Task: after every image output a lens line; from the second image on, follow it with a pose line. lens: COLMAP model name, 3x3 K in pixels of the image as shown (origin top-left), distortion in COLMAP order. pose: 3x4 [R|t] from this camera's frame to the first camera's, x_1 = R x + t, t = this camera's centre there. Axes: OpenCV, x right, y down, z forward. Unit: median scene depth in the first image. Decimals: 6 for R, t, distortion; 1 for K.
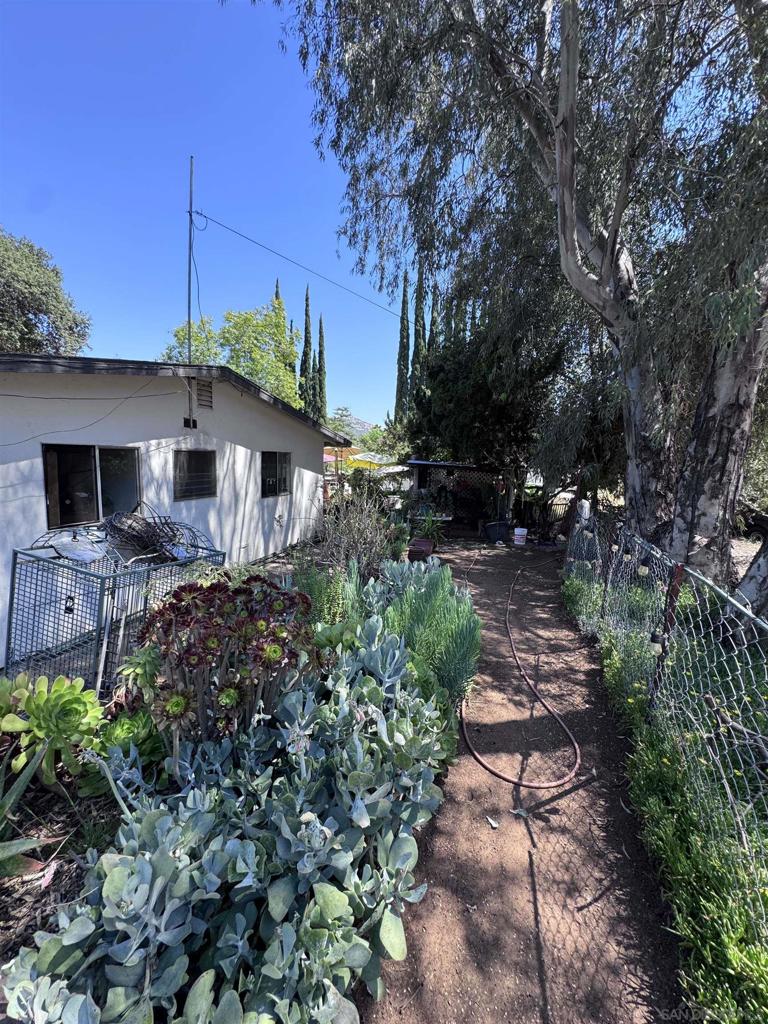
lens RADIAL K [[413.8, 0, 383.2], [0, 413.8, 514.6], [0, 0, 1]] dist [-0.002182, -0.000282]
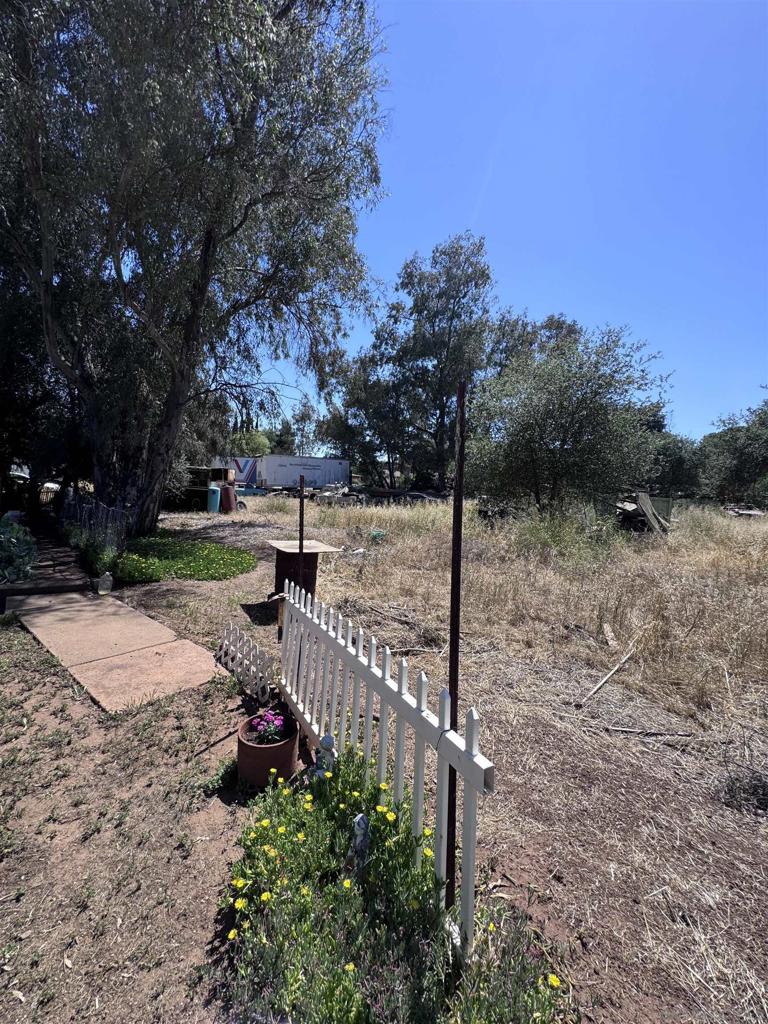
lens RADIAL K [[413.8, 0, 383.4], [0, 413.8, 513.4], [0, 0, 1]] dist [-0.002182, -0.000282]
pose [[0.451726, -0.046126, 0.890964, -0.561965], [0.029161, 0.998892, 0.036929, 0.058235], [-0.891680, 0.009300, 0.452570, -1.150489]]
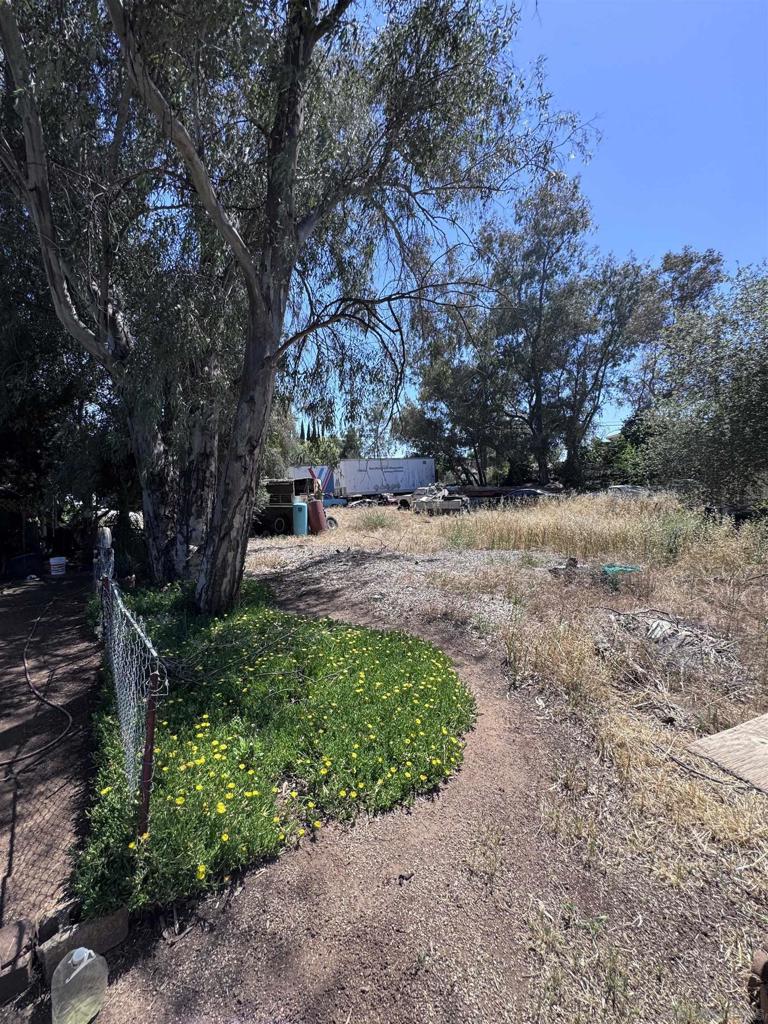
lens RADIAL K [[413.8, 0, 390.8], [0, 413.8, 512.6], [0, 0, 1]] dist [-0.002182, -0.000282]
pose [[0.564782, -0.081422, 0.821213, -0.003283], [0.107423, 0.993907, 0.024665, -0.019210], [-0.818218, 0.074287, 0.570088, -0.327584]]
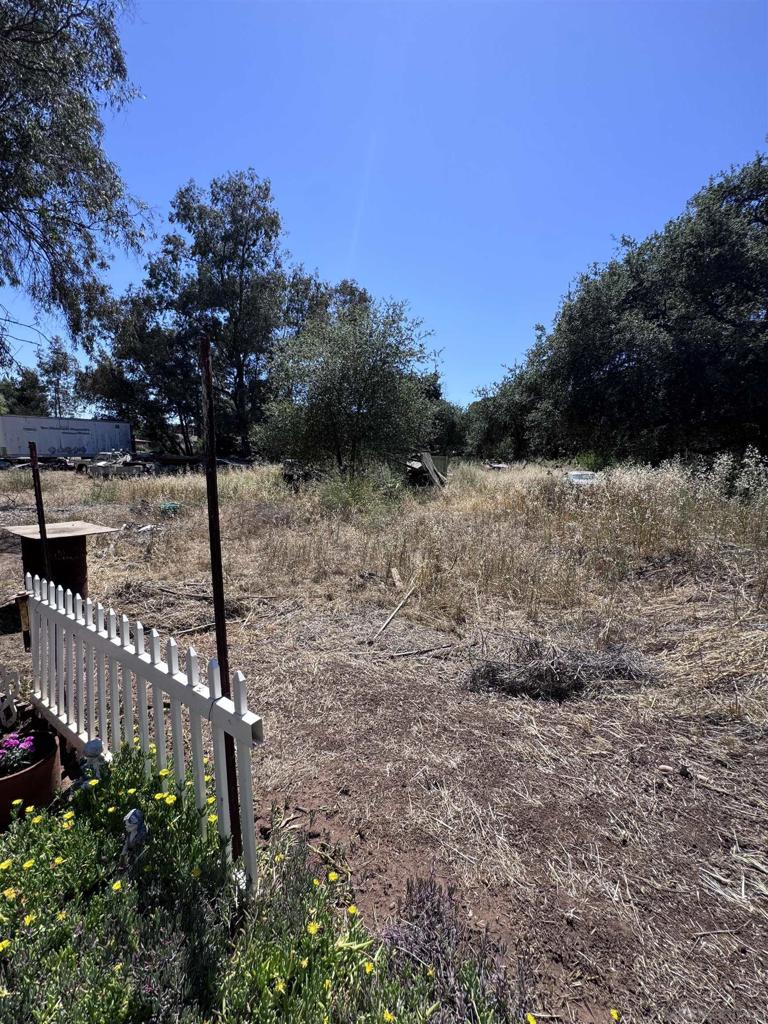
lens RADIAL K [[413.8, 0, 386.9], [0, 413.8, 513.6], [0, 0, 1]] dist [-0.002182, -0.000282]
pose [[0.009032, -0.145084, 0.989378, -0.556423], [0.061197, 0.987644, 0.144271, 0.060237], [-0.998085, 0.059244, 0.017799, -1.189486]]
